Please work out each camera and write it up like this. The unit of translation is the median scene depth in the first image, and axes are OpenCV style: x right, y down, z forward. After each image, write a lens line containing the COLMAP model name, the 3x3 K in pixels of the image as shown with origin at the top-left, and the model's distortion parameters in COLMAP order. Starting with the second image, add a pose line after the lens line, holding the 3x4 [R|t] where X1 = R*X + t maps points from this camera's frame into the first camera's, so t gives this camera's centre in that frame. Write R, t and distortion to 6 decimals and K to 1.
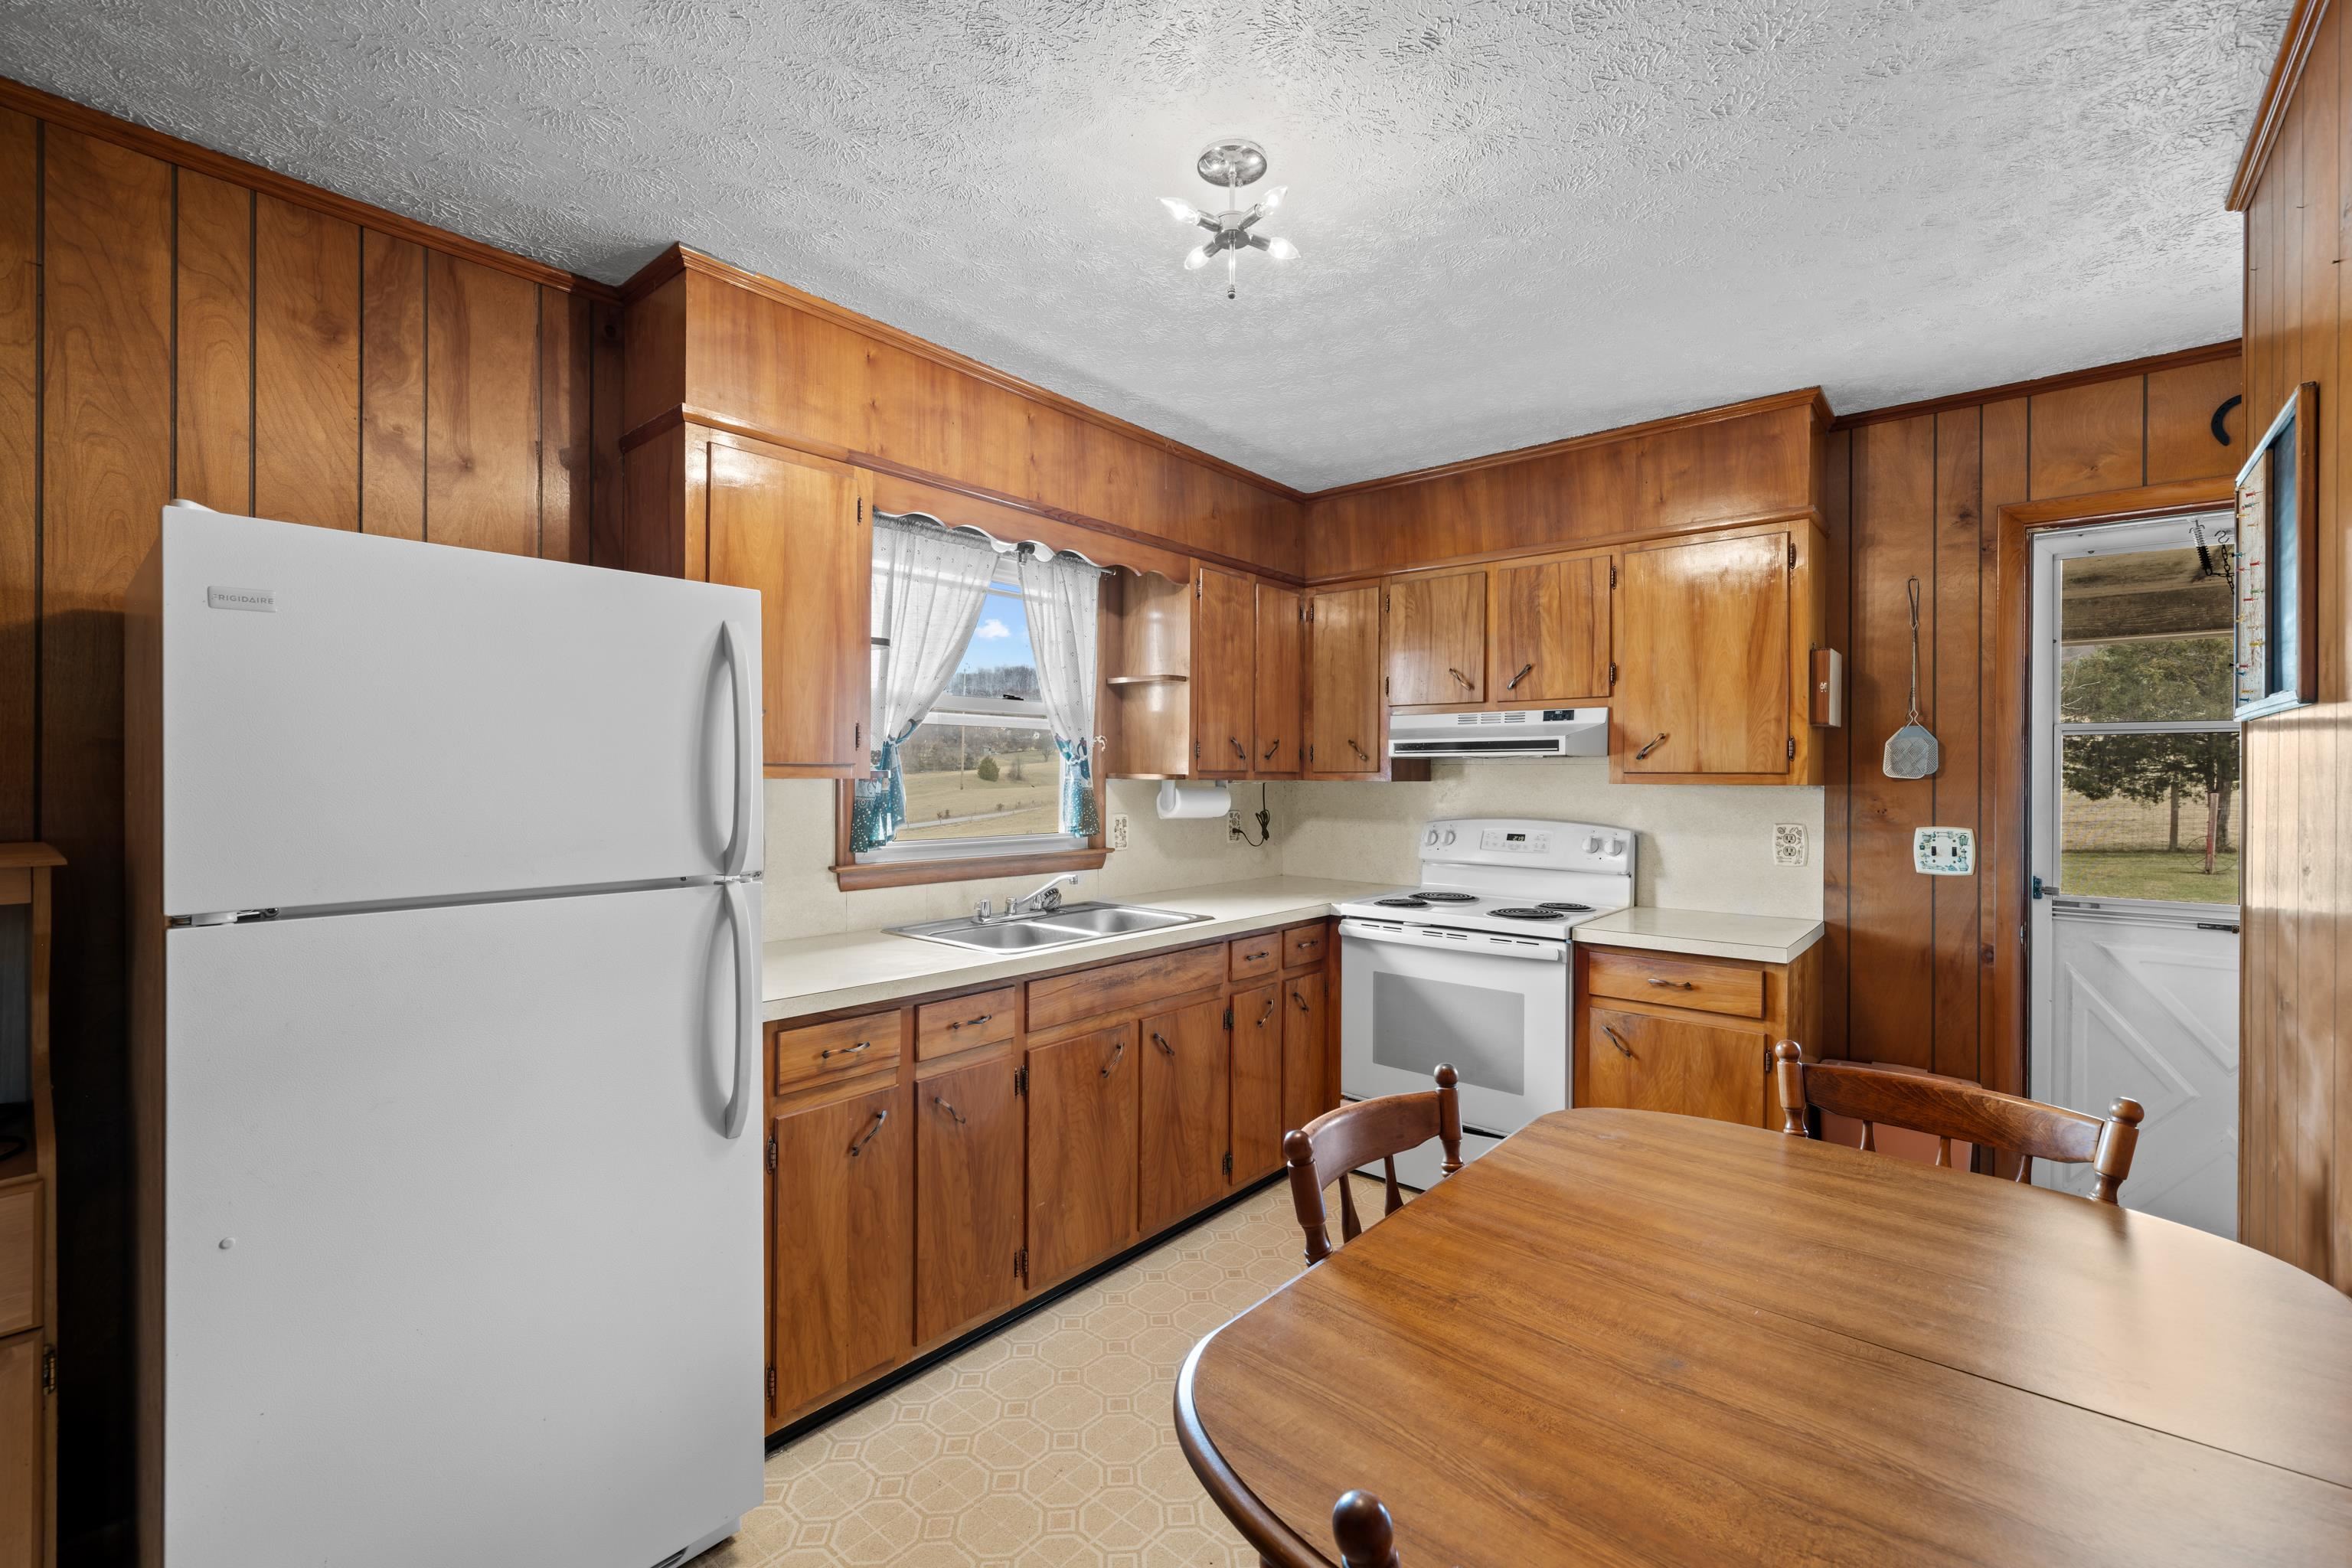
lens RADIAL K [[980.6, 0, 1176.0], [0, 980.6, 784.0], [0, 0, 1]] dist [0.000952, 0.000087]
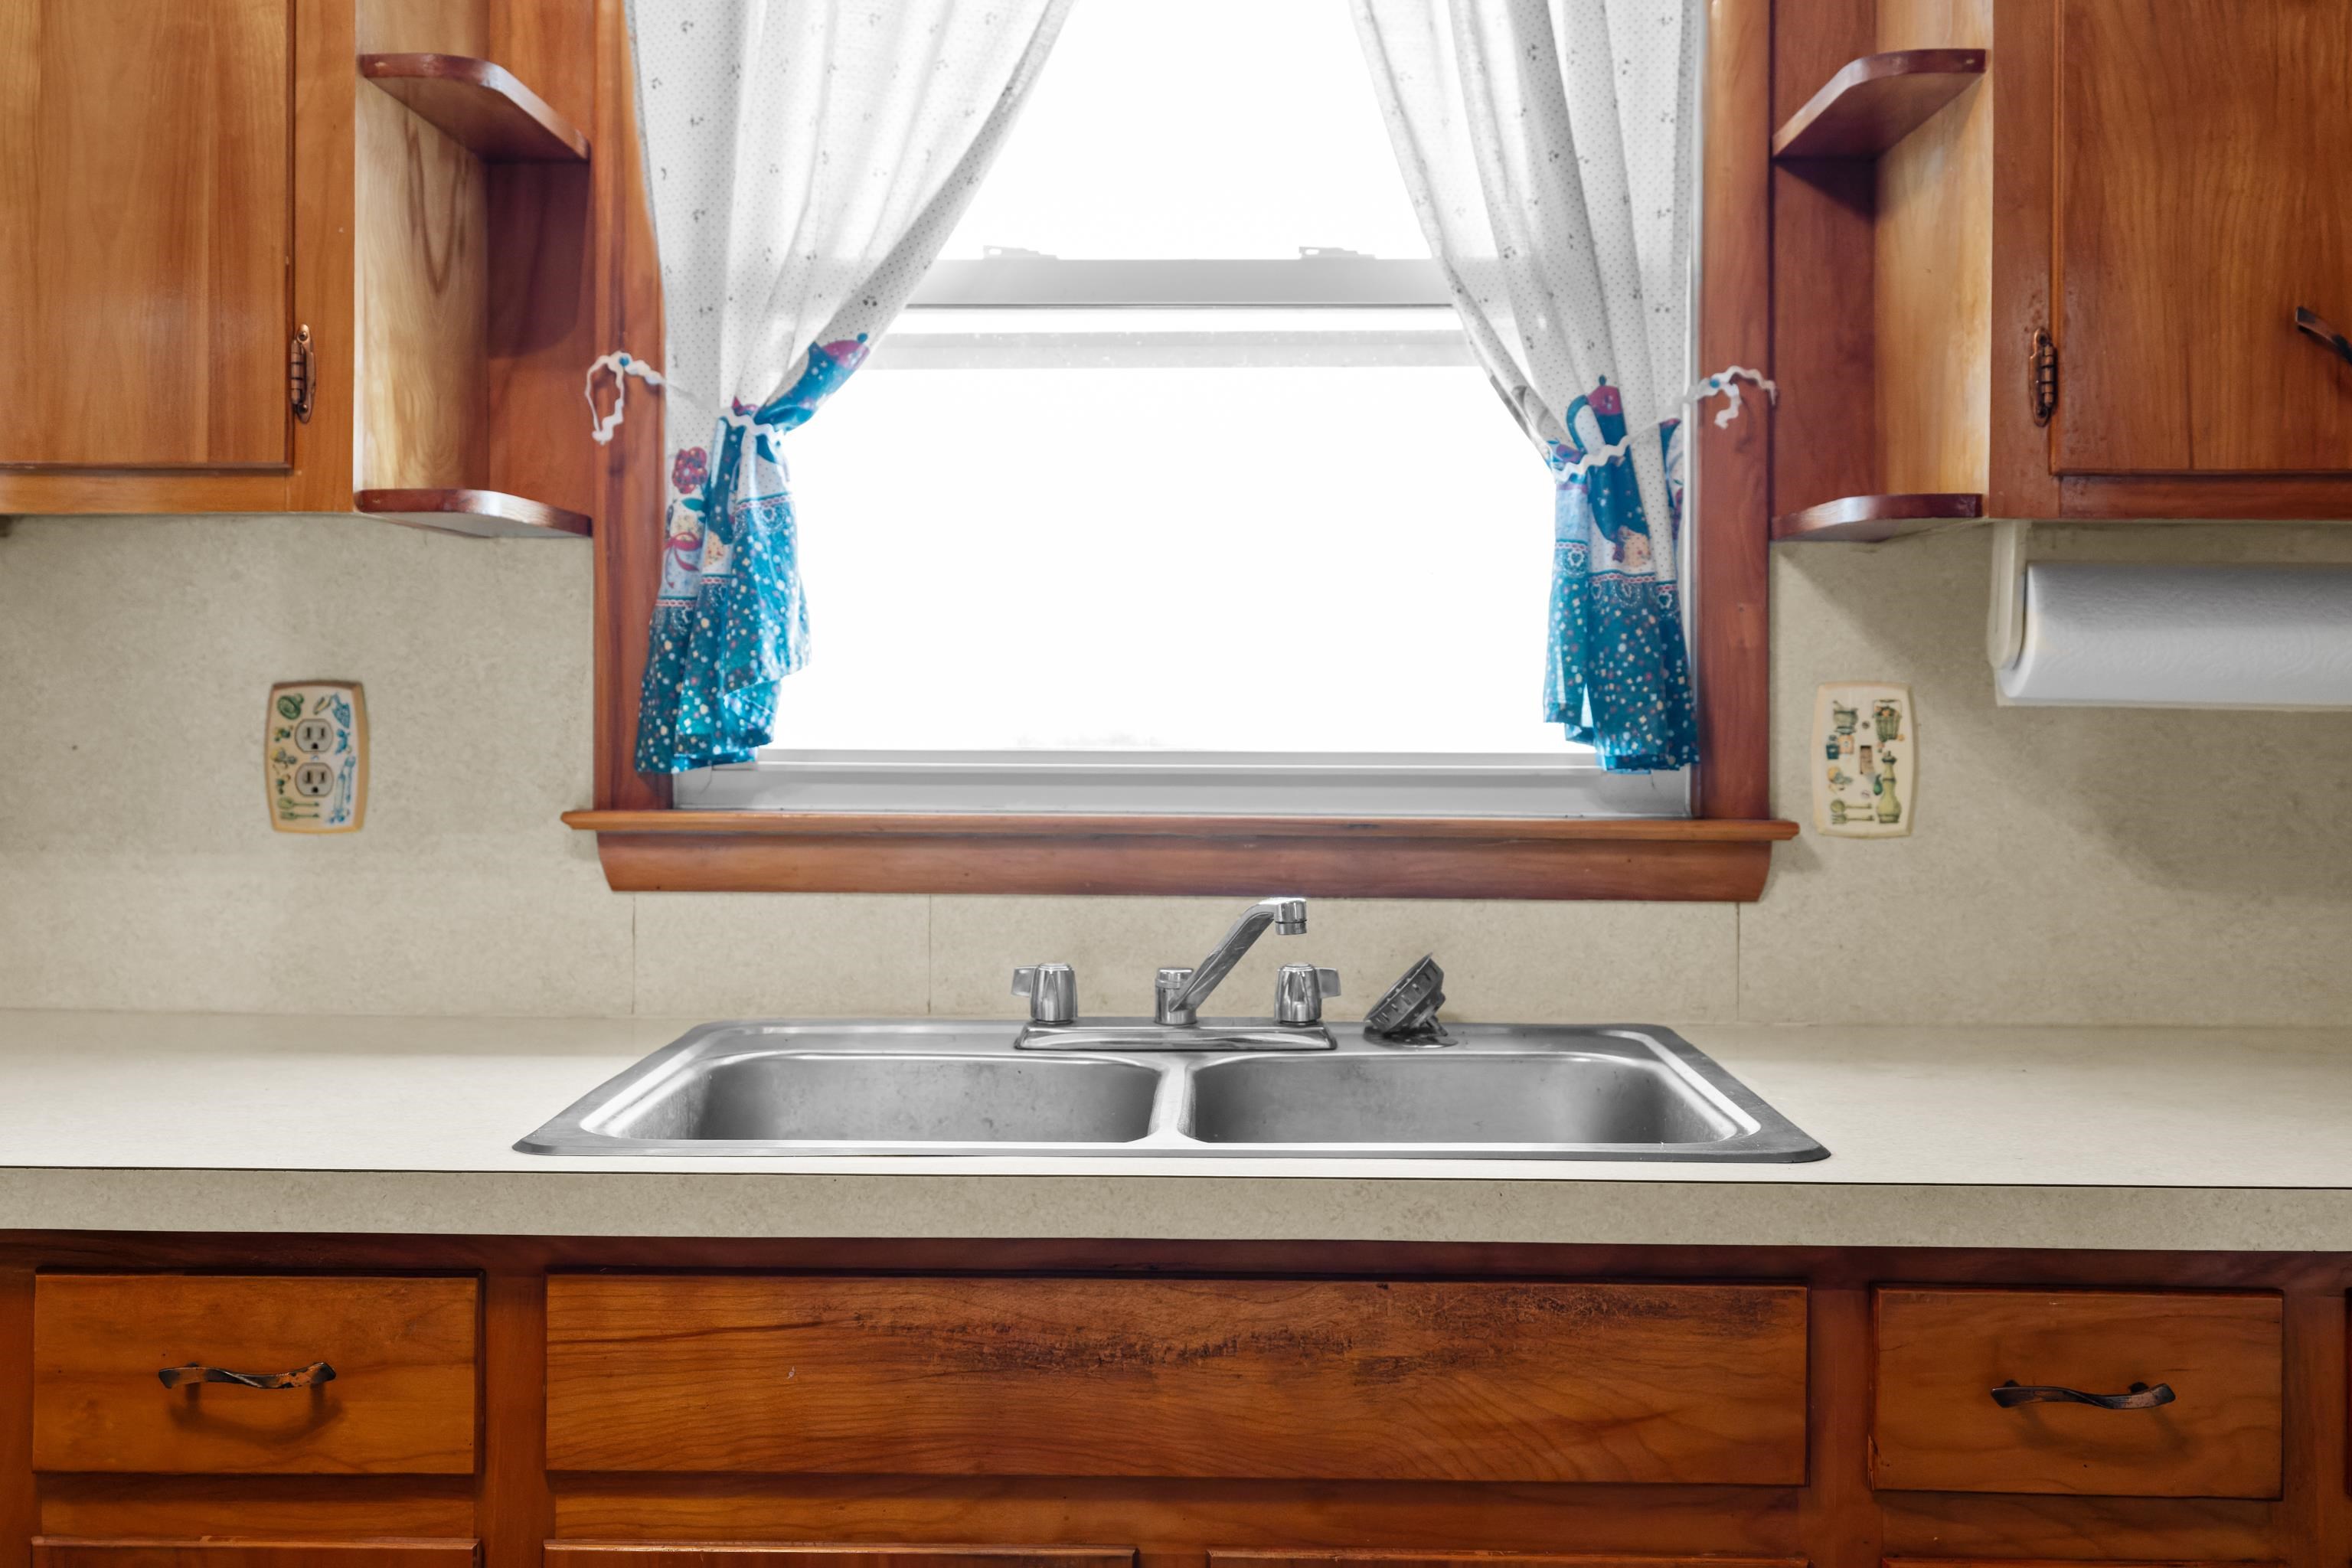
lens RADIAL K [[2259.1, 0, 1177.8], [0, 2259.1, 748.2], [0, 0, 1]] dist [0.010907, 0.009815]
pose [[0.626135, 0.011657, -0.779627, 0.312190], [-0.003168, 0.999918, 0.012406, 0.044825], [0.779708, -0.005298, 0.626121, 0.584173]]
